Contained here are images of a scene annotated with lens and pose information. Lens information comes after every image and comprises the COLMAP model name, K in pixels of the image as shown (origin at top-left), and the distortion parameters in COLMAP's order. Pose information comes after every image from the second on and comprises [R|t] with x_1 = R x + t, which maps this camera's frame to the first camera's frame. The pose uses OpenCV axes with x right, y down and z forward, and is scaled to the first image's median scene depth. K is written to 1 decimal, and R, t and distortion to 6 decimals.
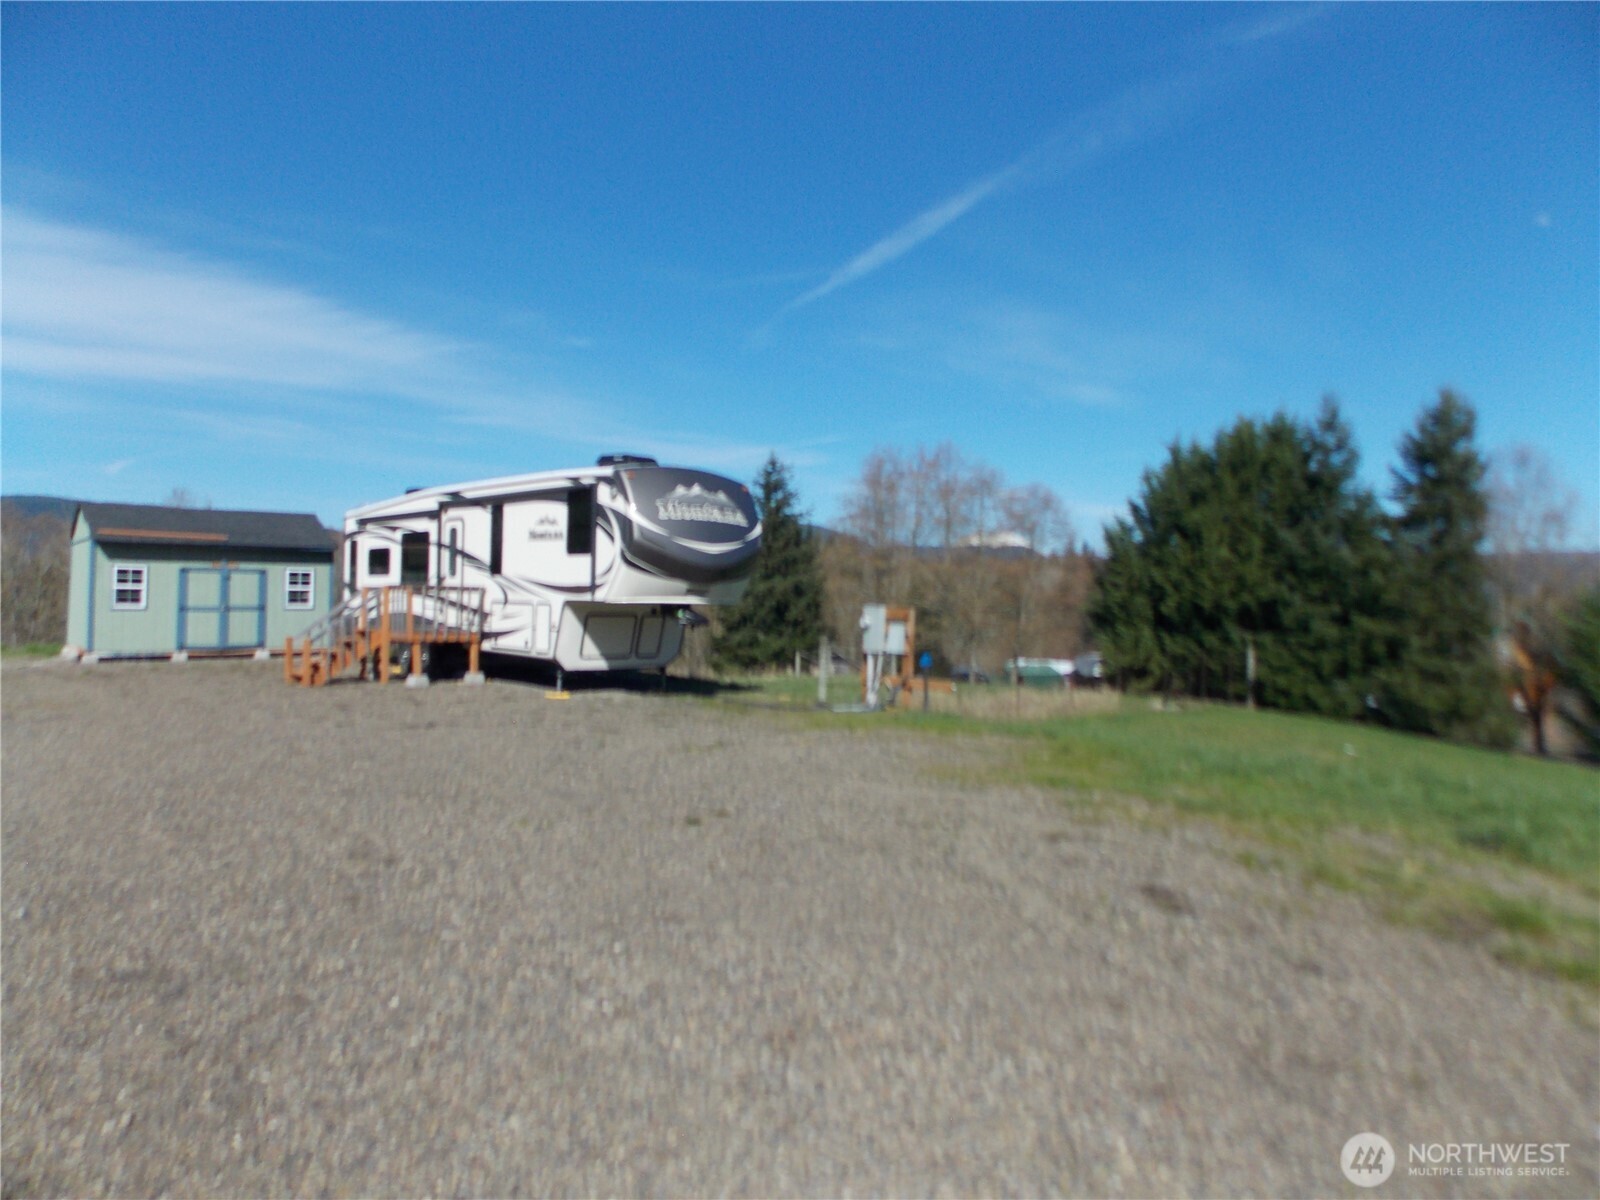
lens RADIAL K [[1066.7, 0, 796.8], [0, 1066.7, 598.1], [0, 0, 1]] dist [0.004520, -0.000083]
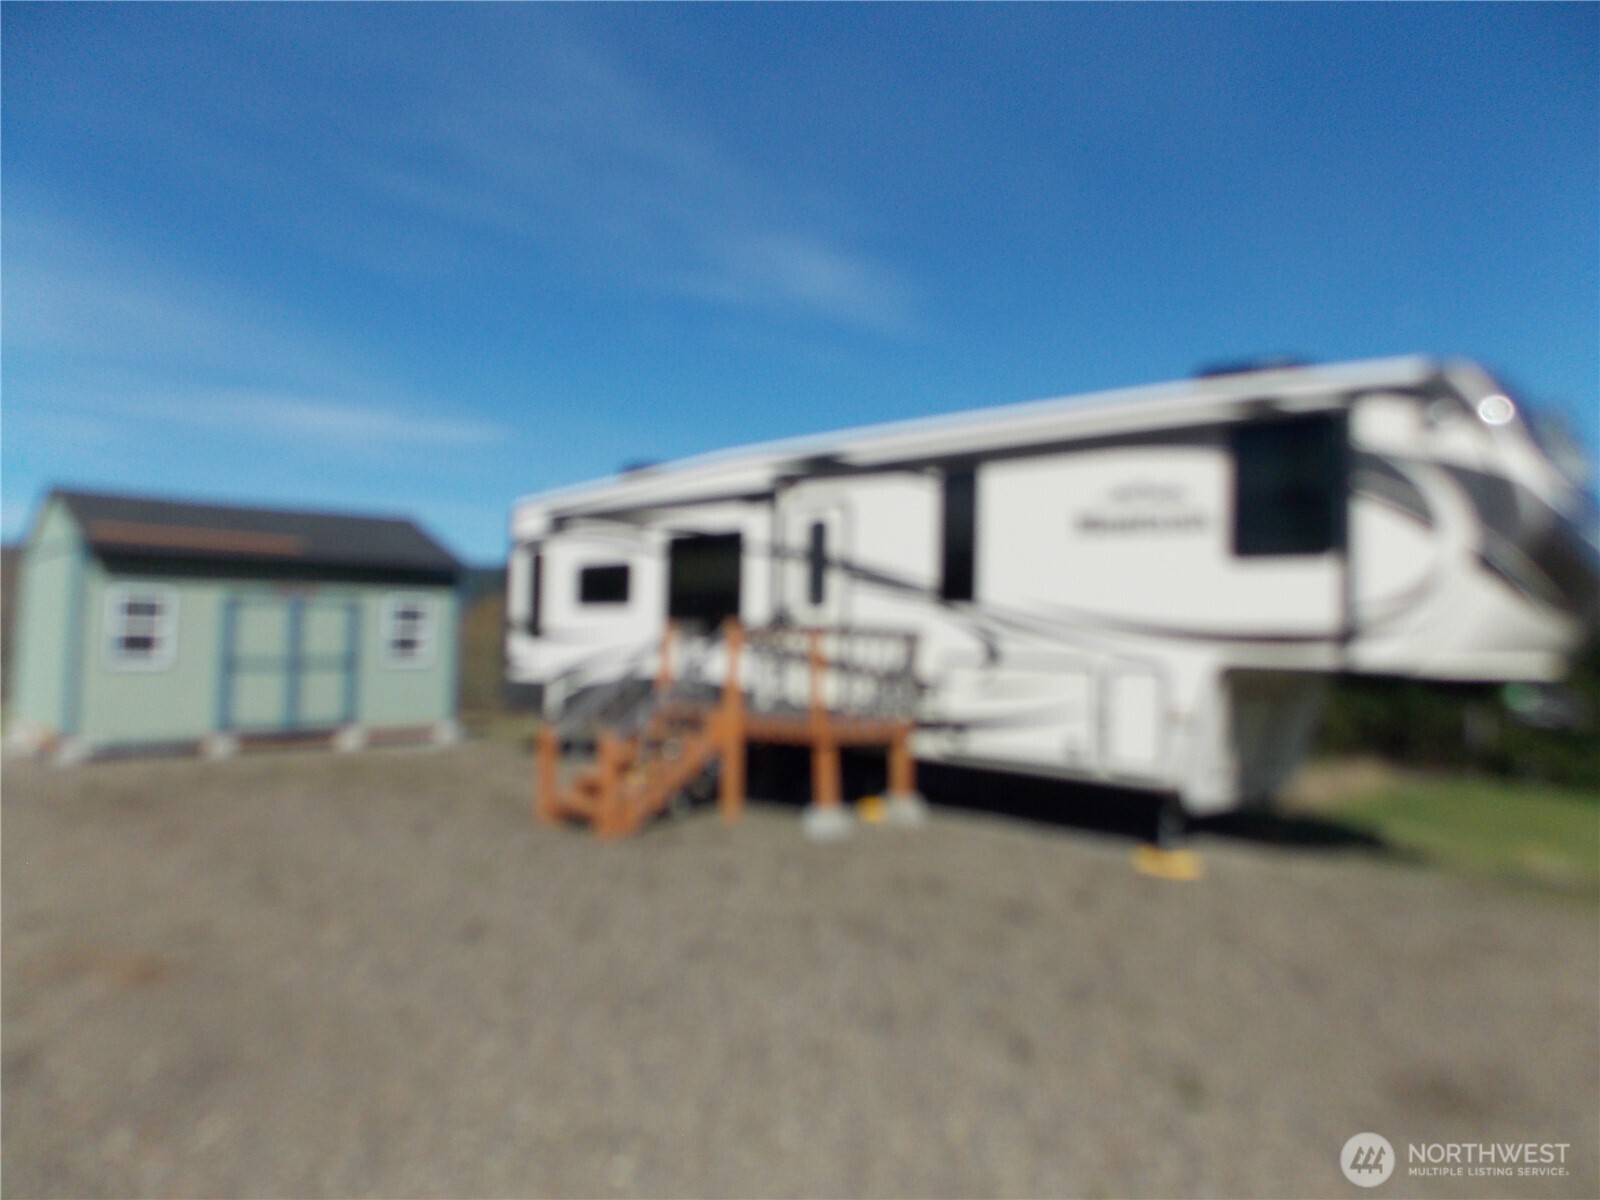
lens RADIAL K [[1066.7, 0, 800.5], [0, 1066.7, 590.1], [0, 0, 1]] dist [0.004520, -0.000083]
pose [[0.997421, 0.004232, 0.071643, -0.368989], [-0.000988, 0.998975, -0.045254, -0.006275], [-0.071761, 0.045067, 0.996403, 0.468235]]
